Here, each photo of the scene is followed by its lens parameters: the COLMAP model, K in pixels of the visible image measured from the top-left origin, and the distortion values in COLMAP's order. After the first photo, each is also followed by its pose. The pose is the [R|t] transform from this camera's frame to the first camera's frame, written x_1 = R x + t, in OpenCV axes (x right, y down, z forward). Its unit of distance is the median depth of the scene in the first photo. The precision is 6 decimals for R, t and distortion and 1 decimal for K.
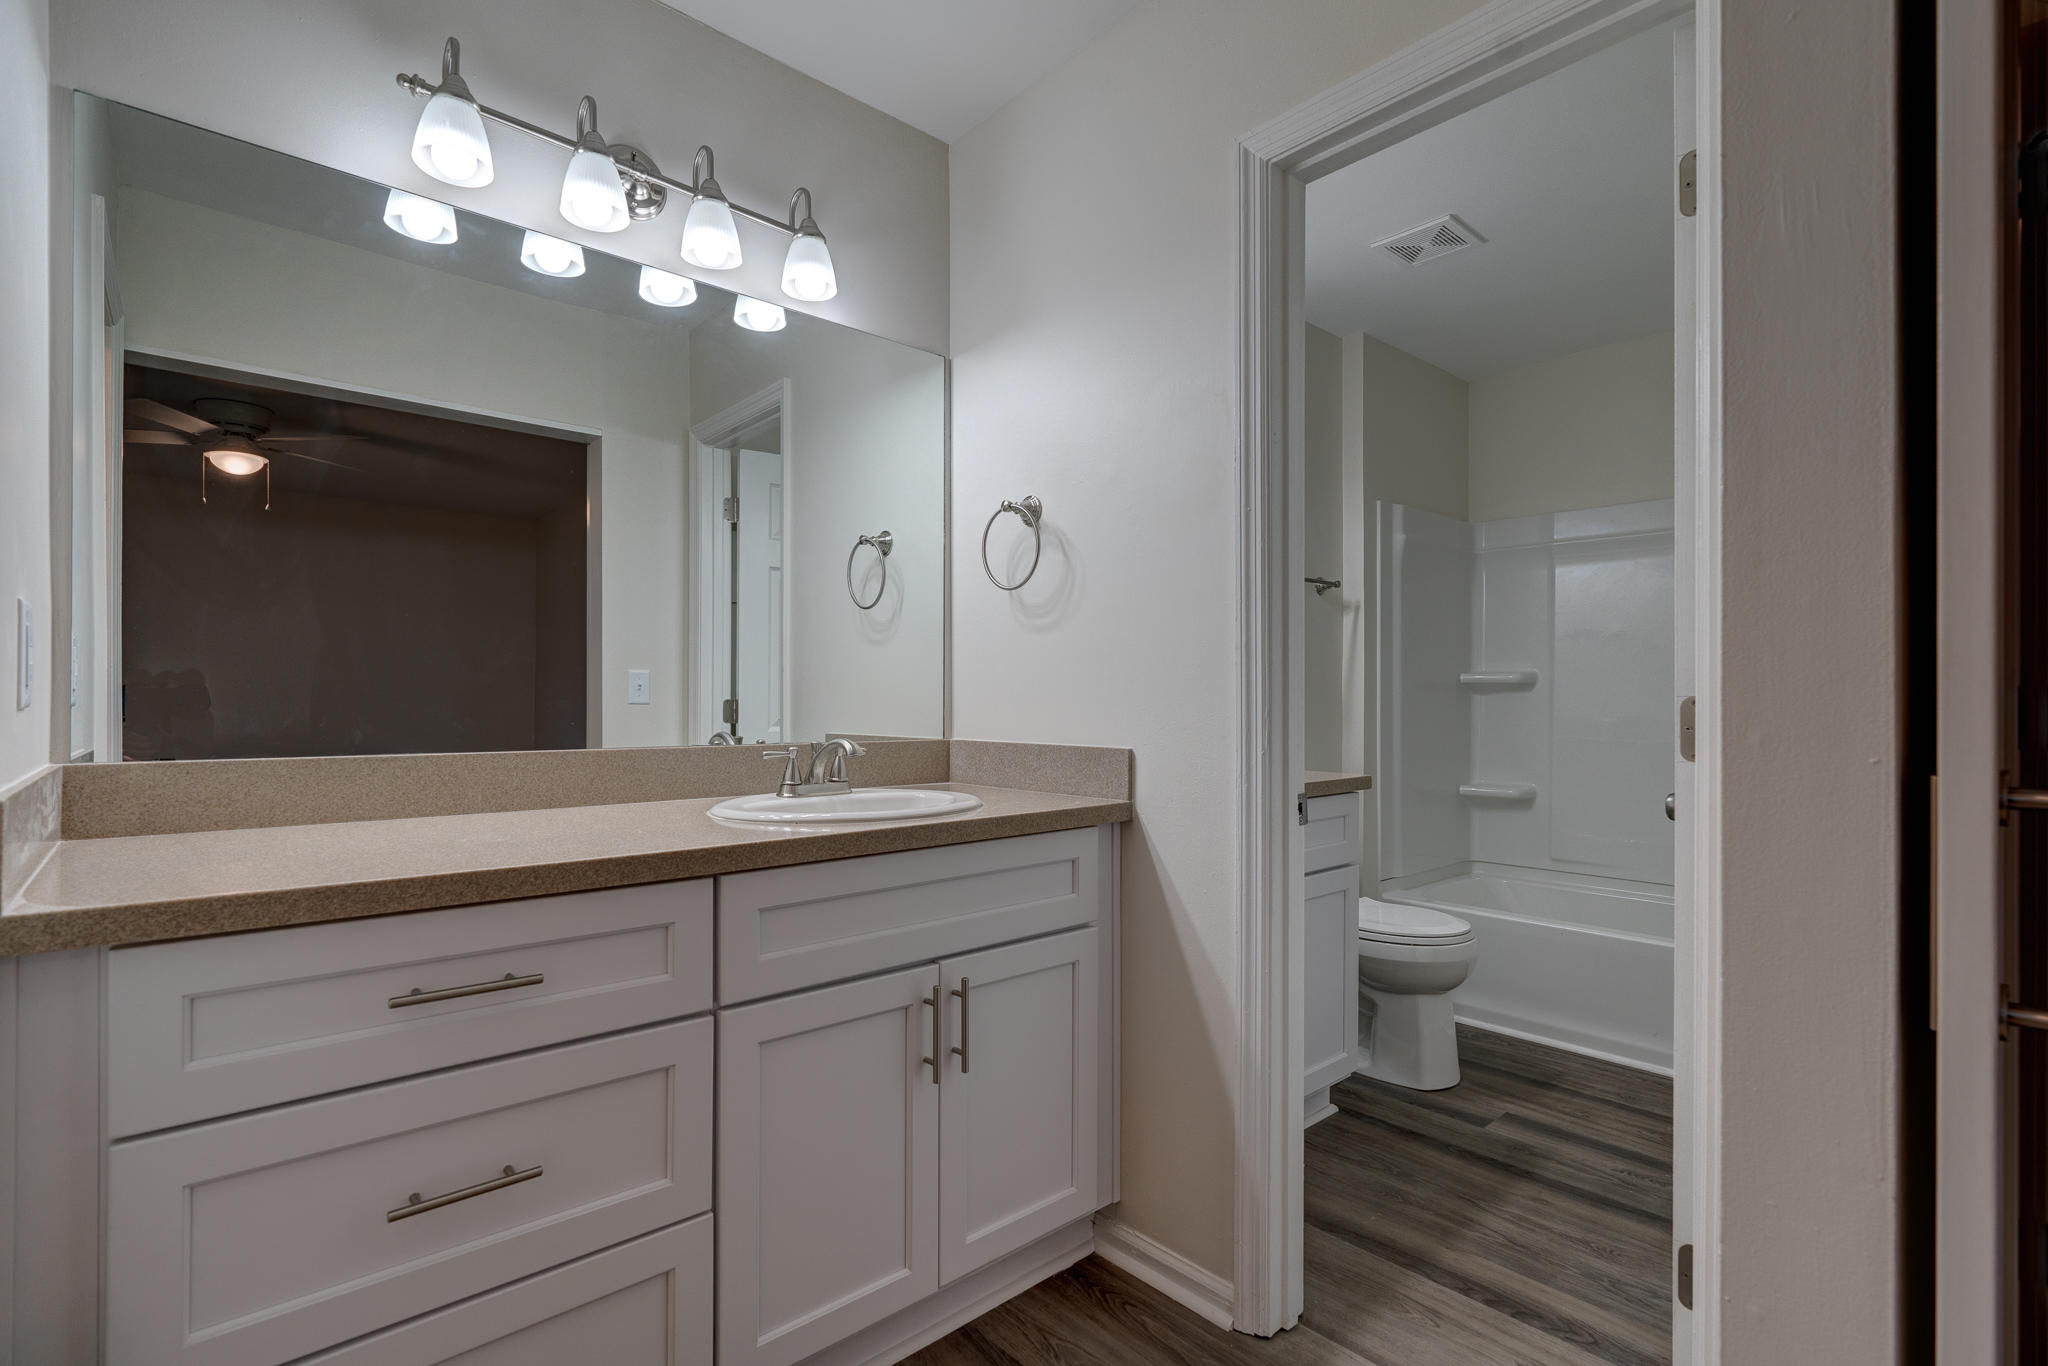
lens RADIAL K [[947.2, 0, 1023.4], [0, 947.2, 695.6], [0, 0, 1]] dist [0.000073, 0.000094]
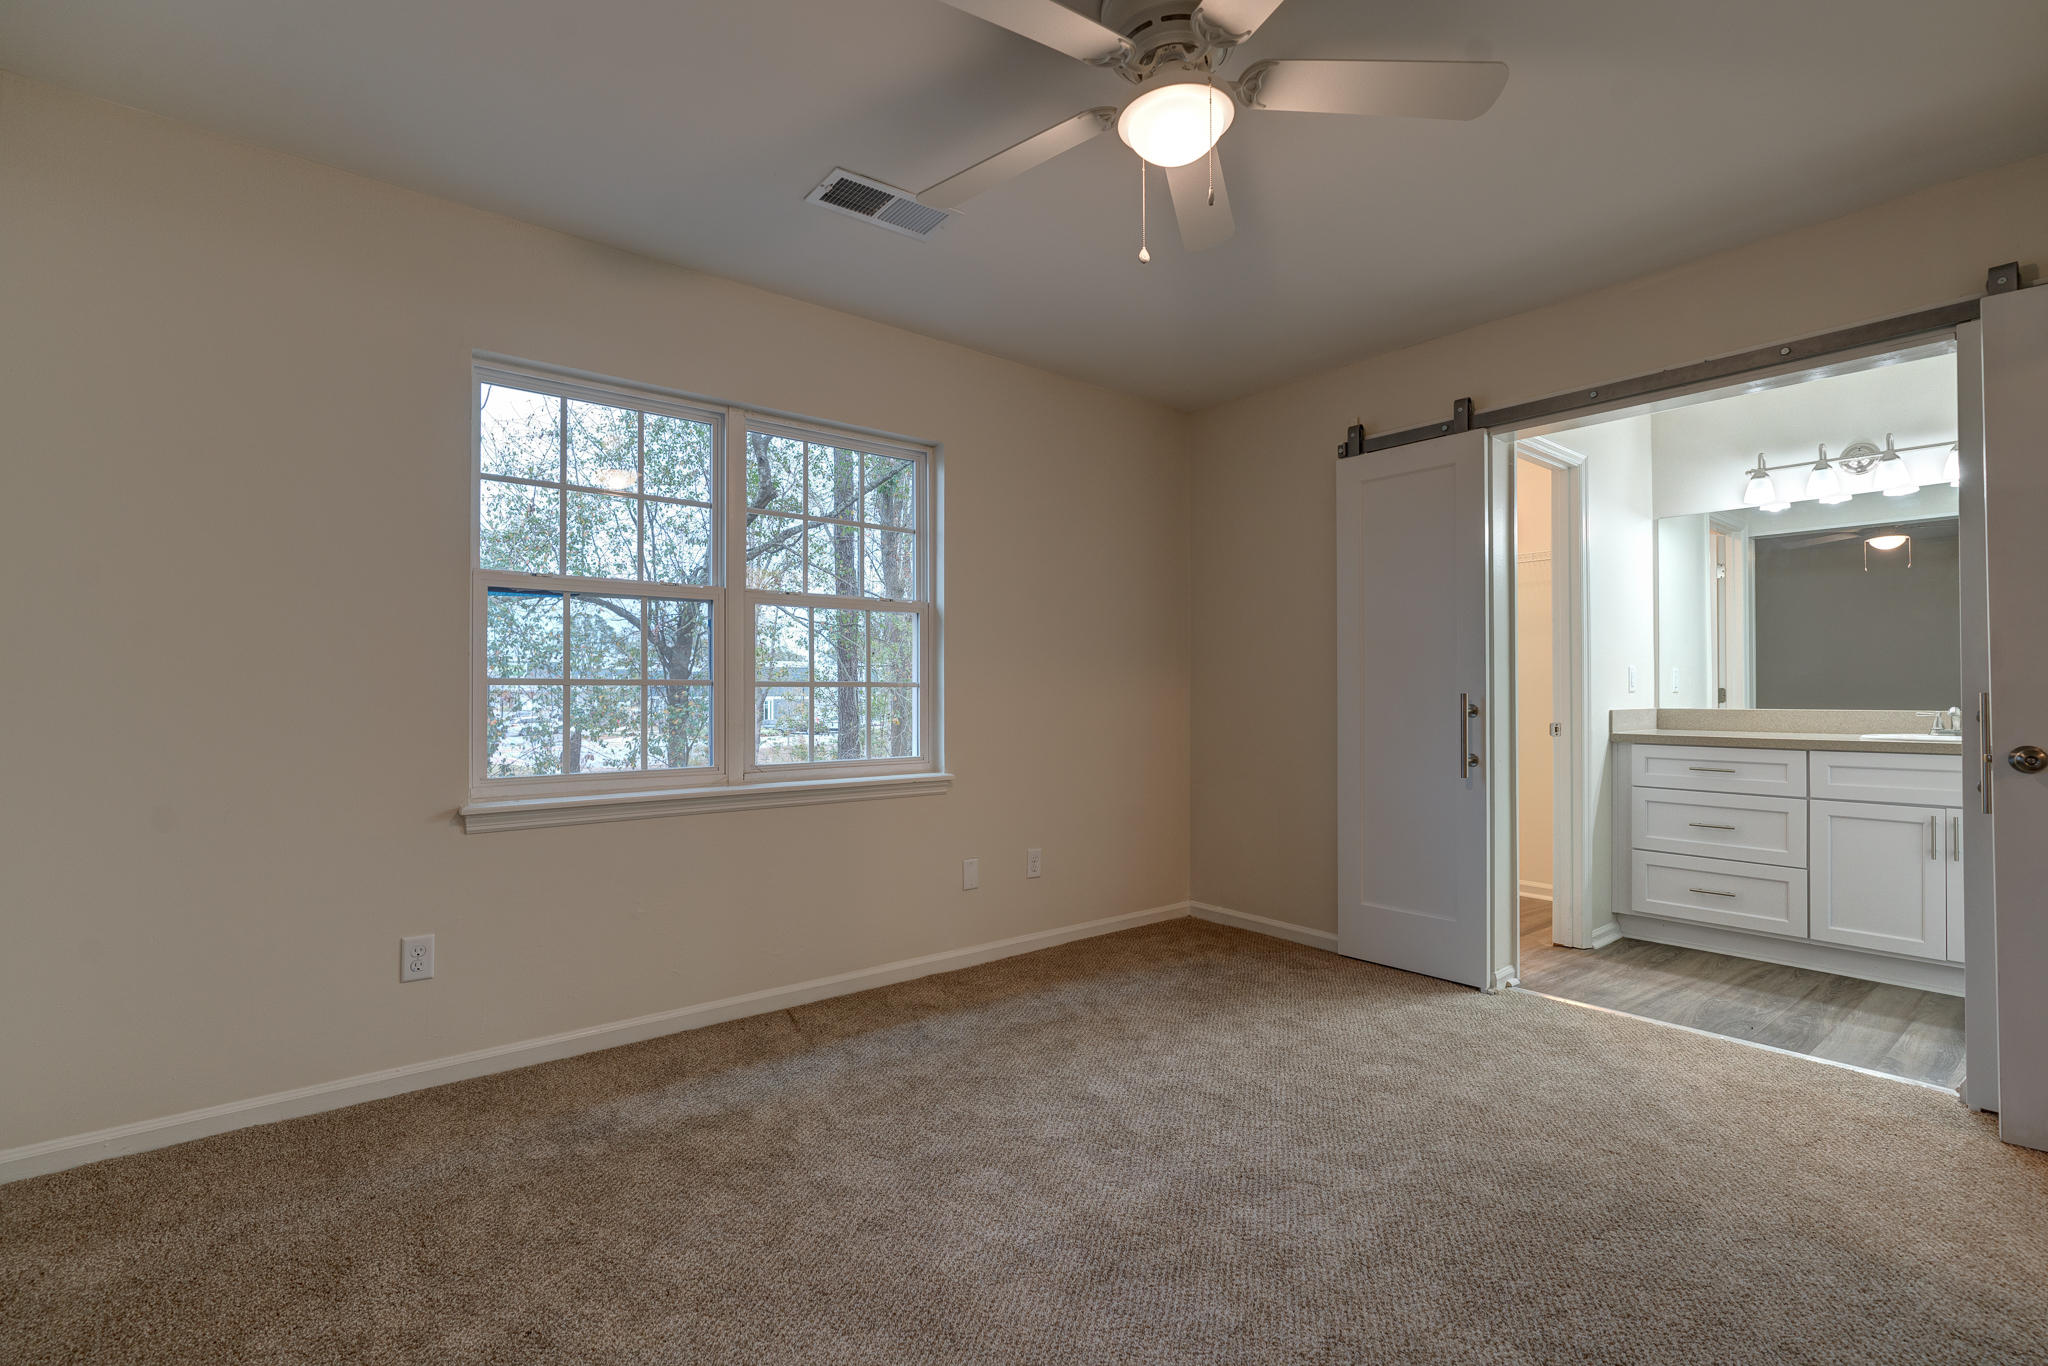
lens RADIAL K [[947.2, 0, 1023.4], [0, 947.2, 695.6], [0, 0, 1]] dist [0.000073, 0.000094]
pose [[-0.031394, -0.002941, -0.999503, 2.560361], [0.005385, 0.999981, -0.003111, 0.023190], [0.999493, -0.005480, -0.031378, -1.238209]]
